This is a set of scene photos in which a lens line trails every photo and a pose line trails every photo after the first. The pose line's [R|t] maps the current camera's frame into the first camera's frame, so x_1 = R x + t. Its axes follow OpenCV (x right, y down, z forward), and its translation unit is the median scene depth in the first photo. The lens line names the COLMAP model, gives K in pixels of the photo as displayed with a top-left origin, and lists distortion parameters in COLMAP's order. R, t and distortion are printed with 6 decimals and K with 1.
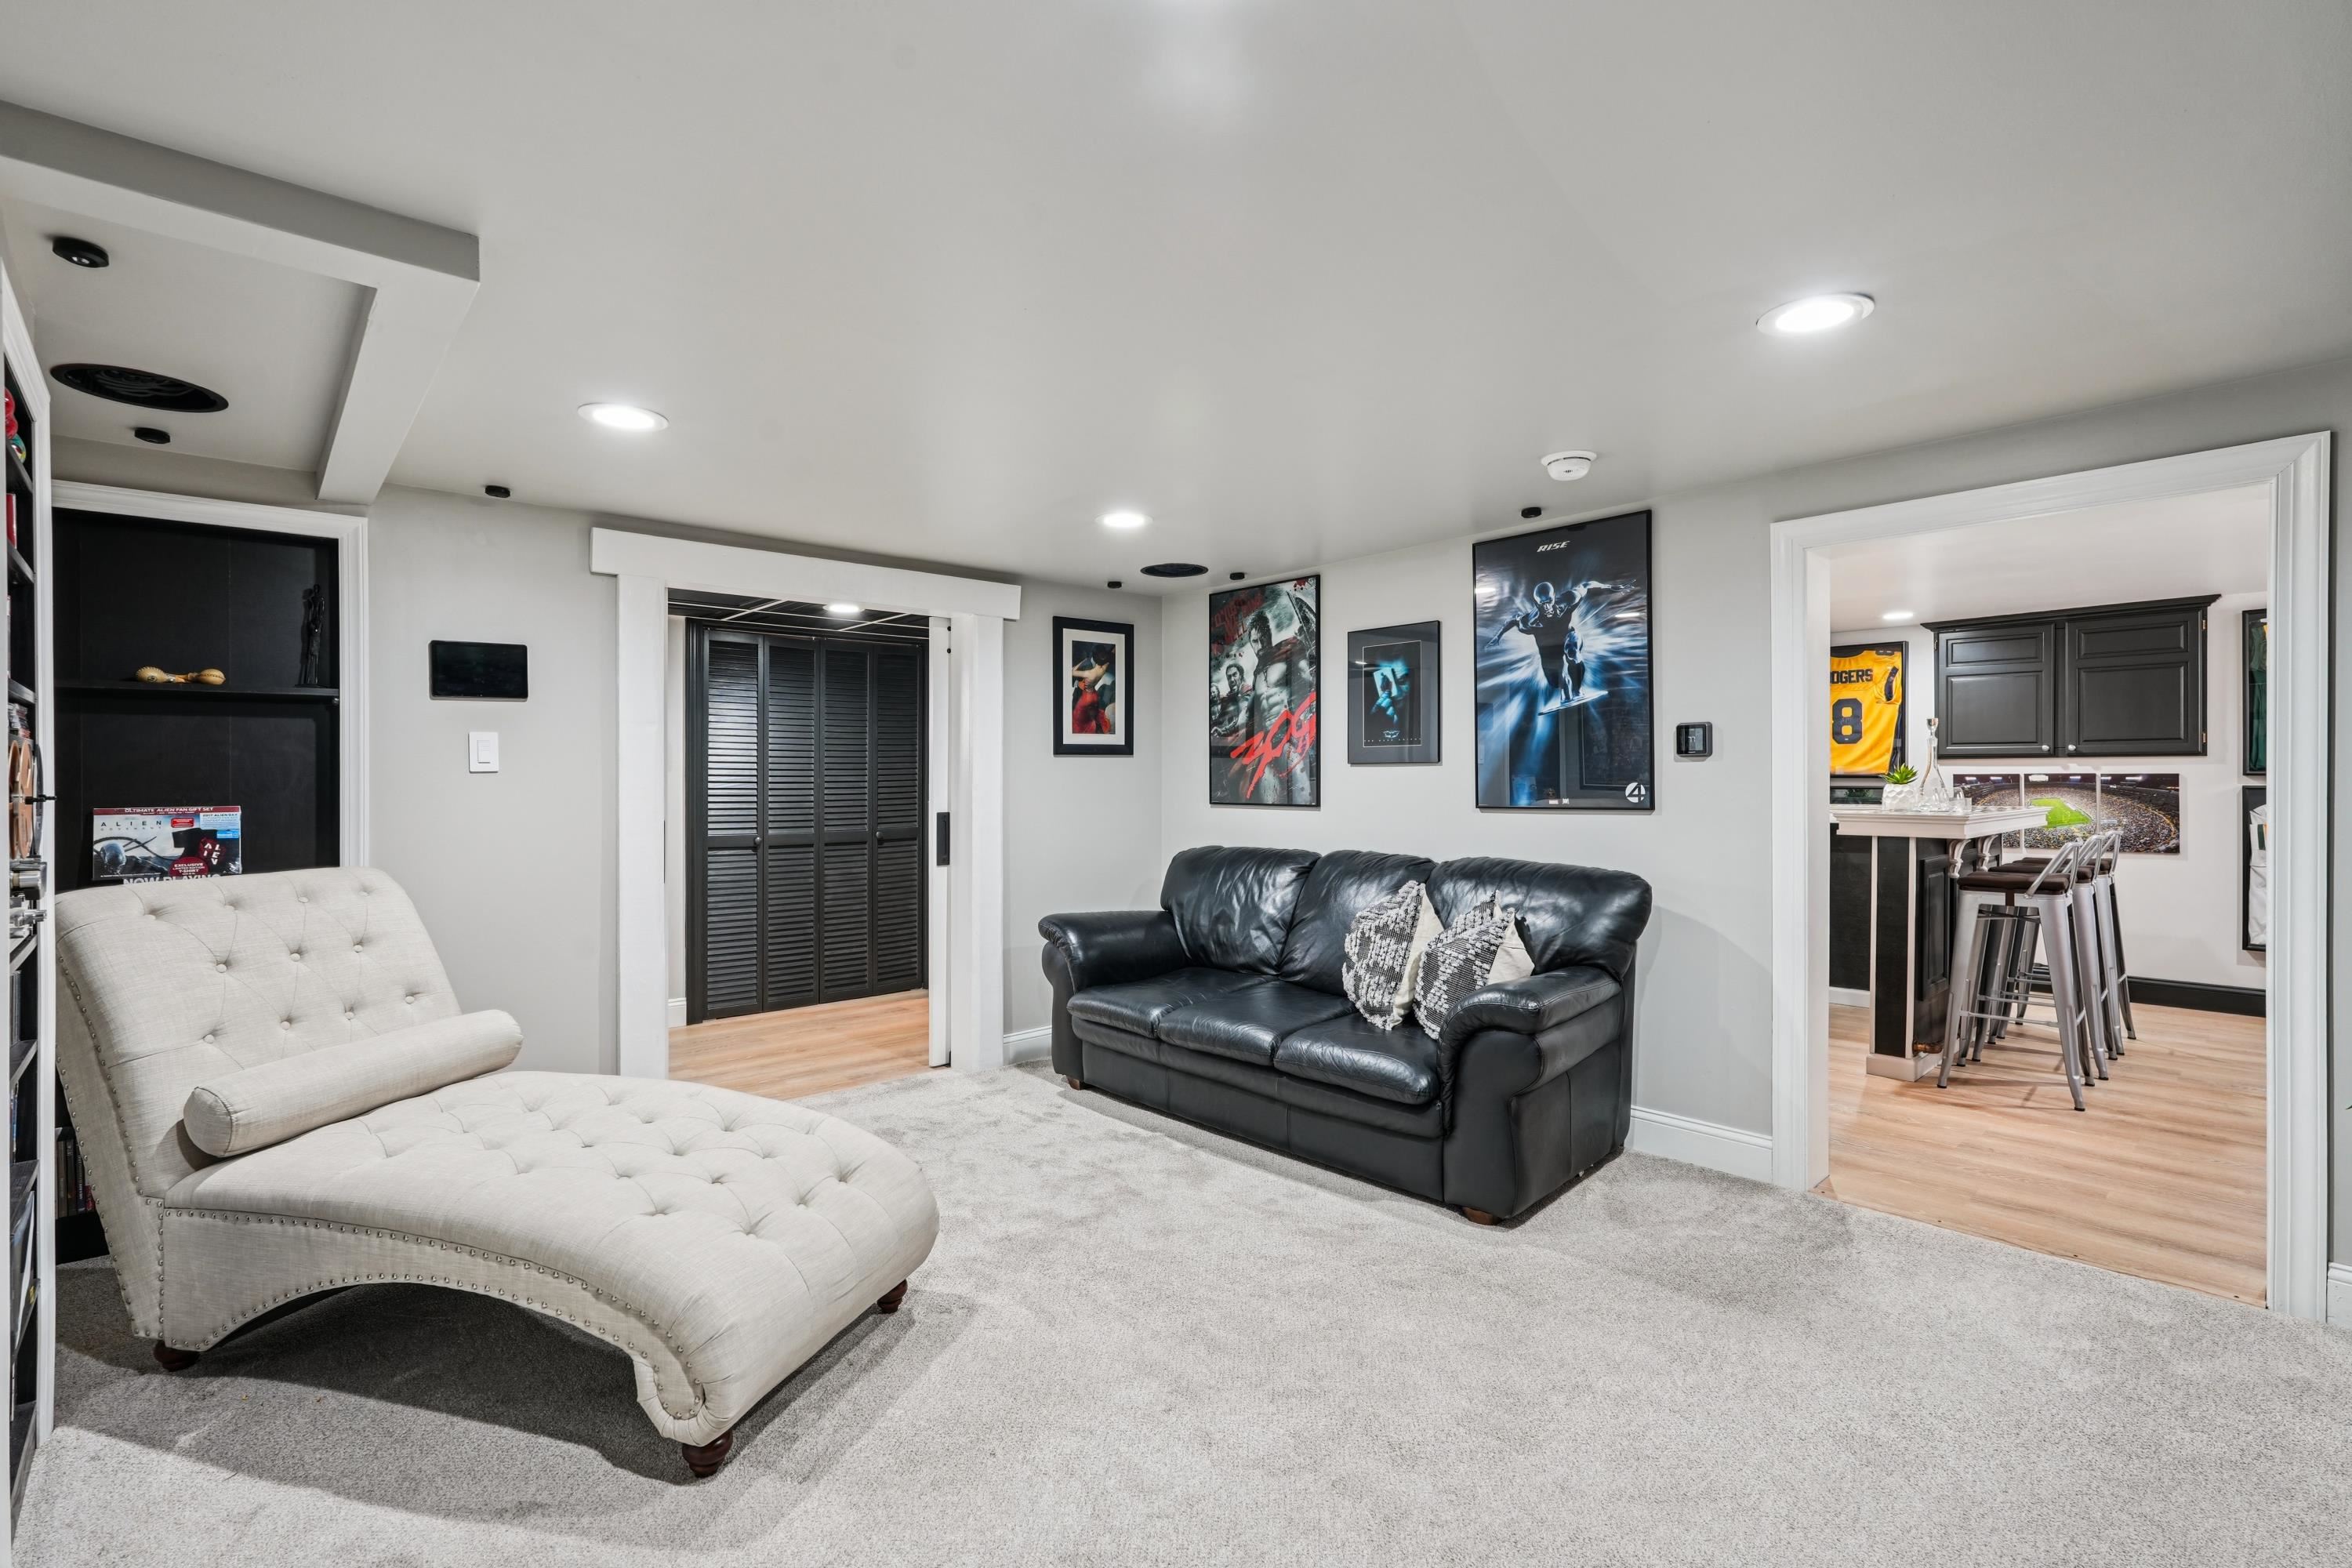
lens RADIAL K [[1094.3, 0, 1185.2], [0, 1094.3, 779.4], [0, 0, 1]] dist [0.003817, 0.001306]
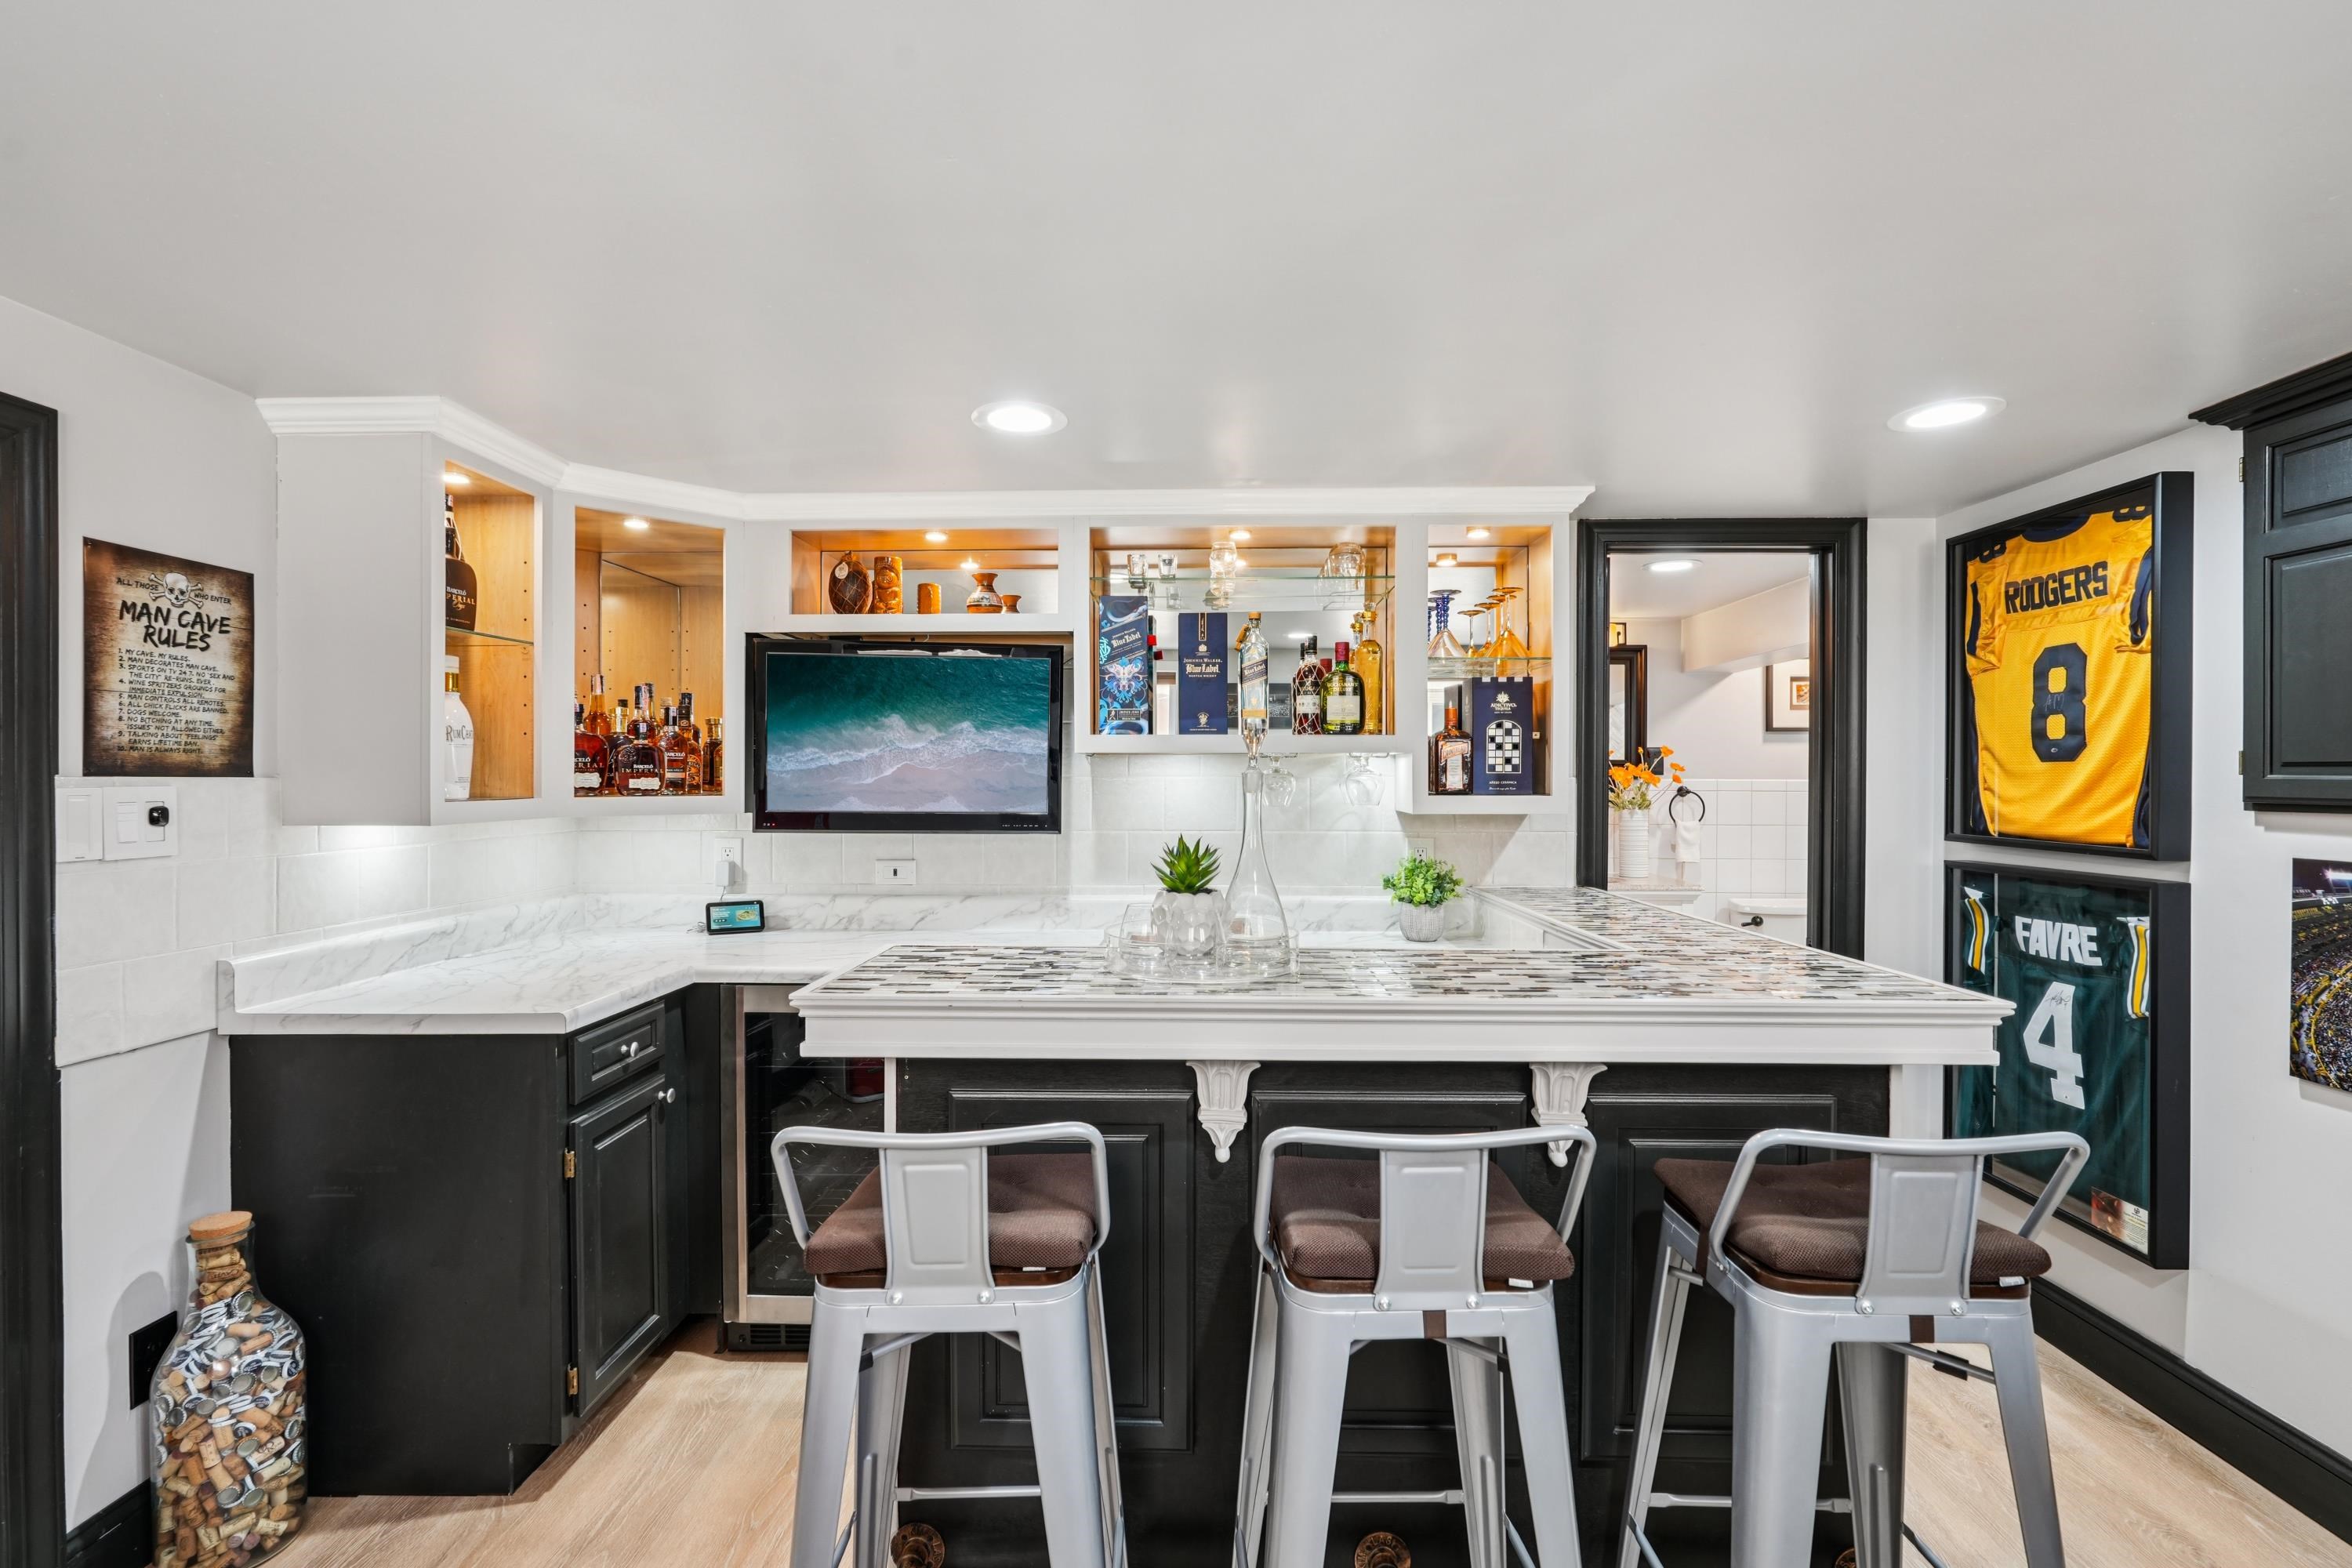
lens RADIAL K [[1094.3, 0, 1180.4], [0, 1094.3, 787.4], [0, 0, 1]] dist [0.003817, 0.001306]
pose [[0.724144, 0.014176, -0.689504, 1.241554], [-0.007766, 0.999893, 0.012400, -0.049410], [0.689606, -0.003625, 0.724176, 0.969144]]
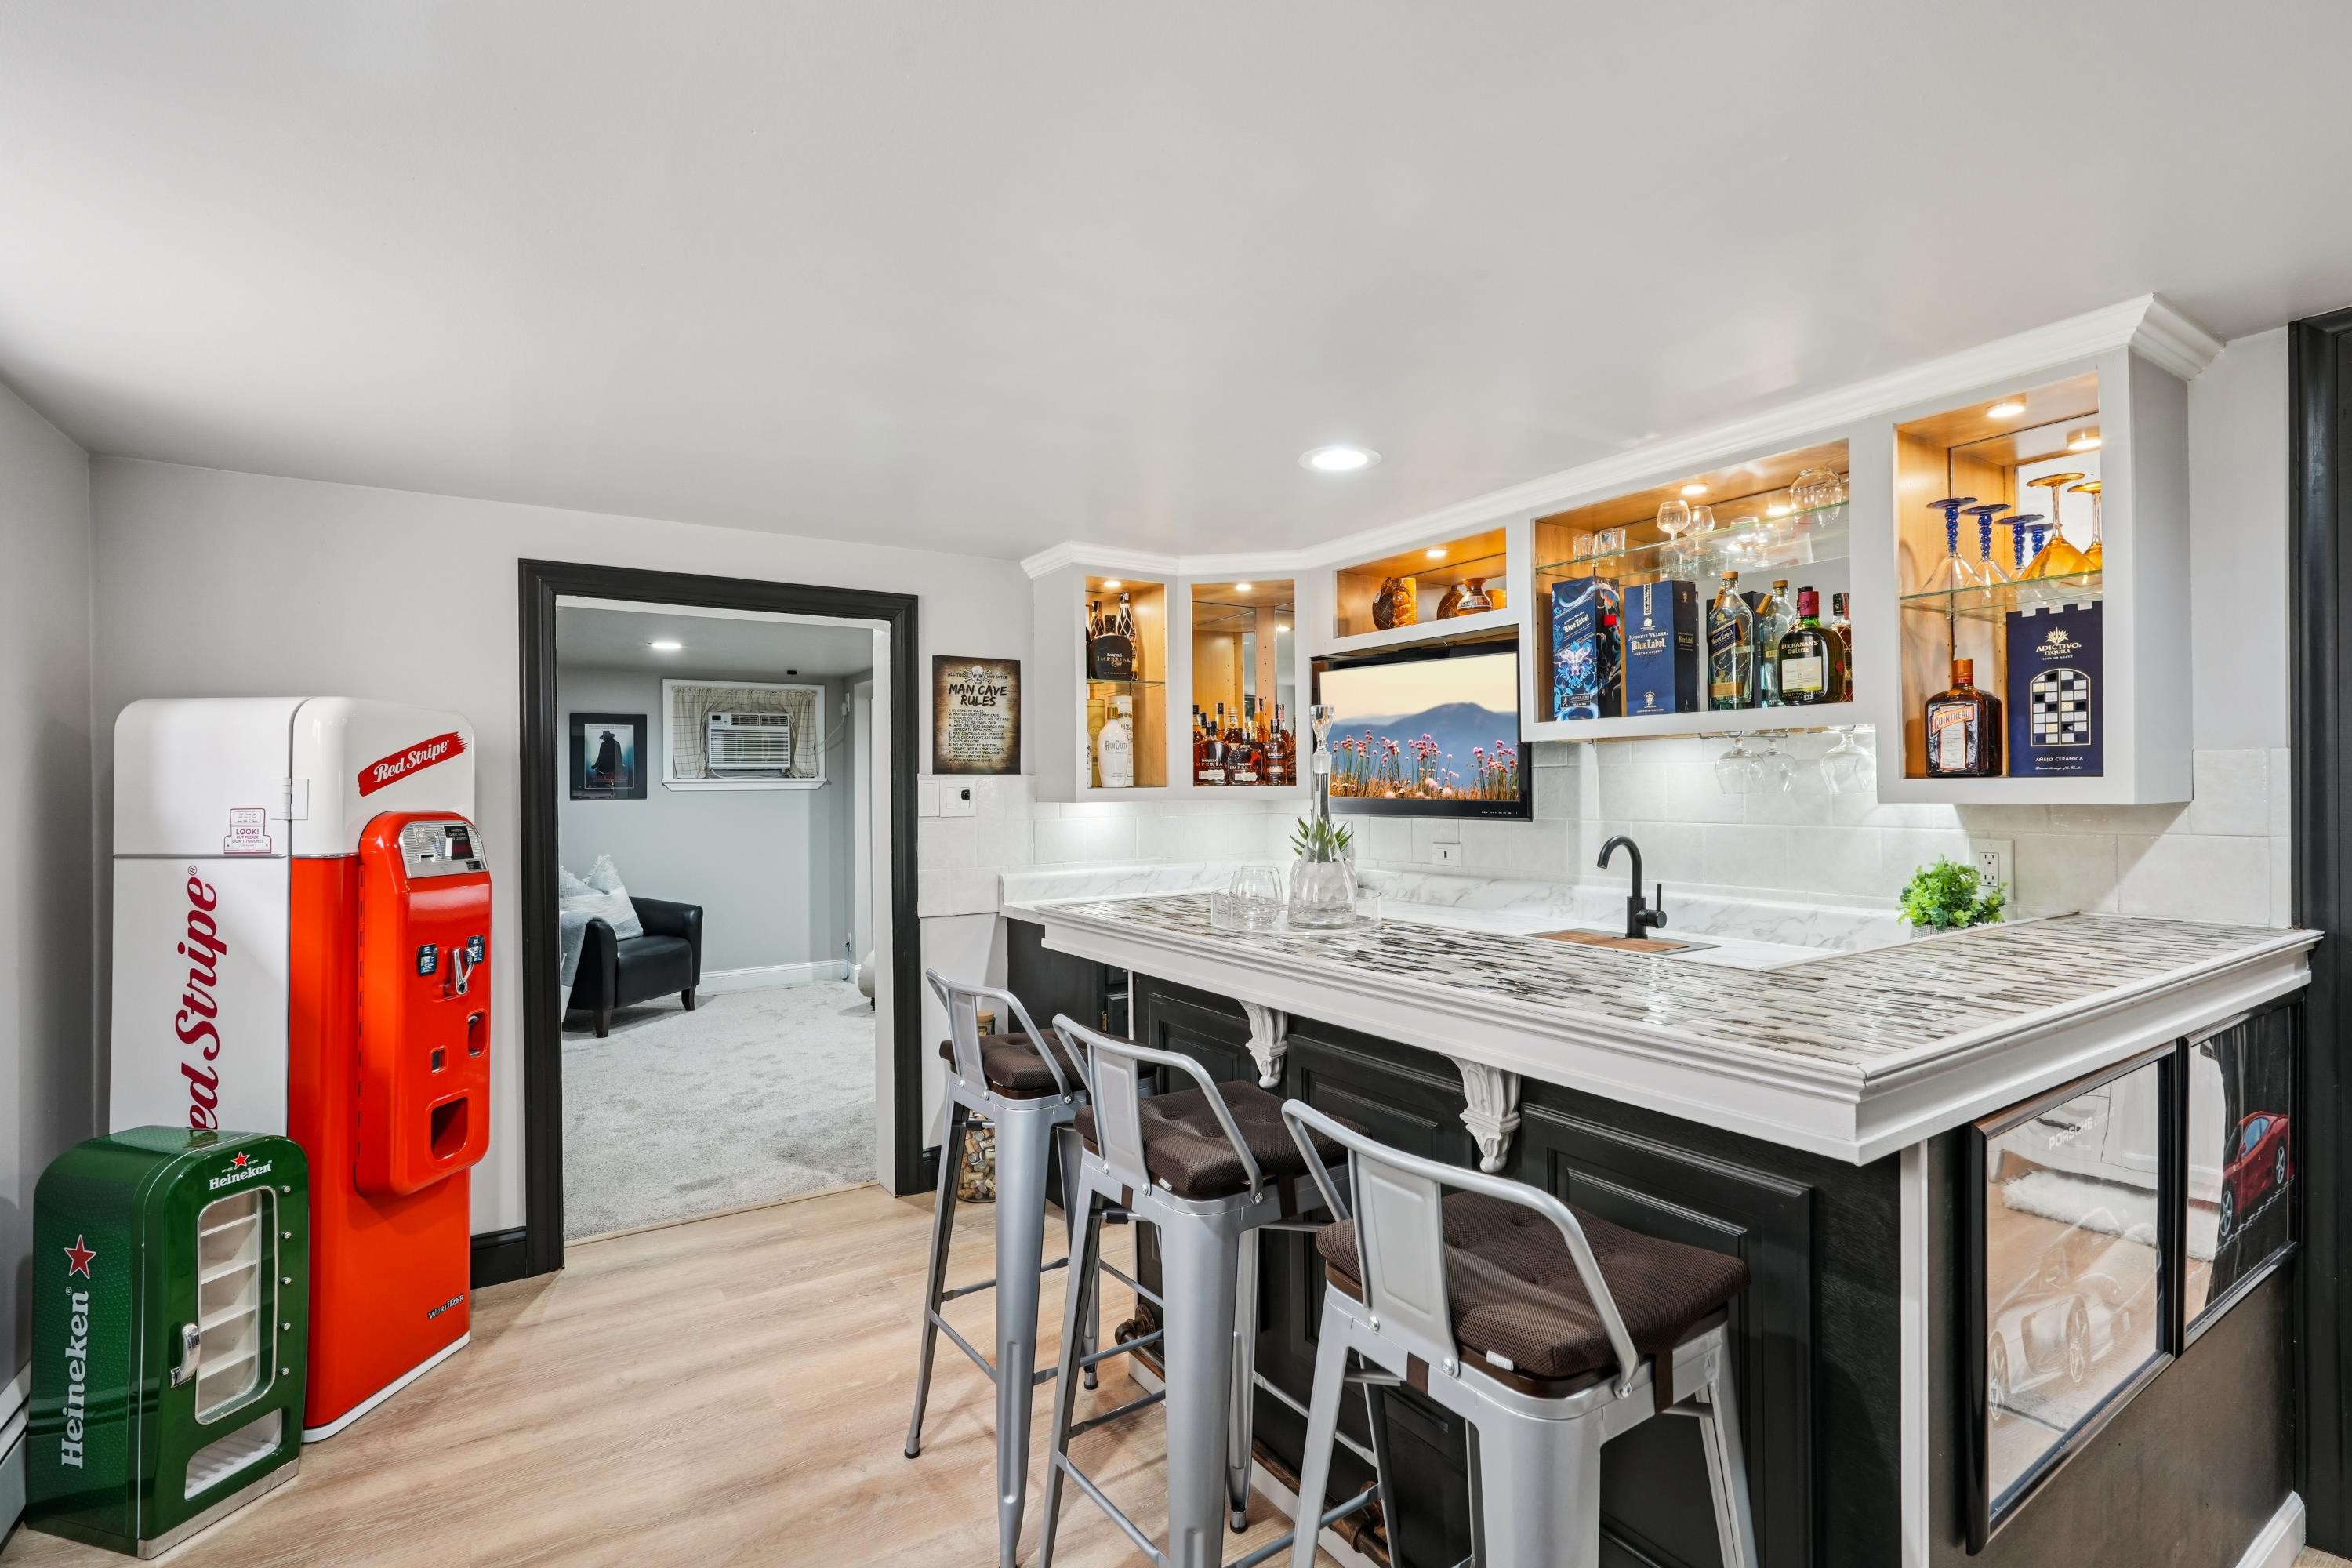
lens RADIAL K [[1094.3, 0, 1171.4], [0, 1094.3, 774.3], [0, 0, 1]] dist [0.003817, 0.001306]
pose [[-0.163941, -0.001951, -0.986468, 1.414731], [0.008610, 0.999957, -0.003409, -0.042010], [0.986433, -0.009053, -0.163917, 1.255490]]
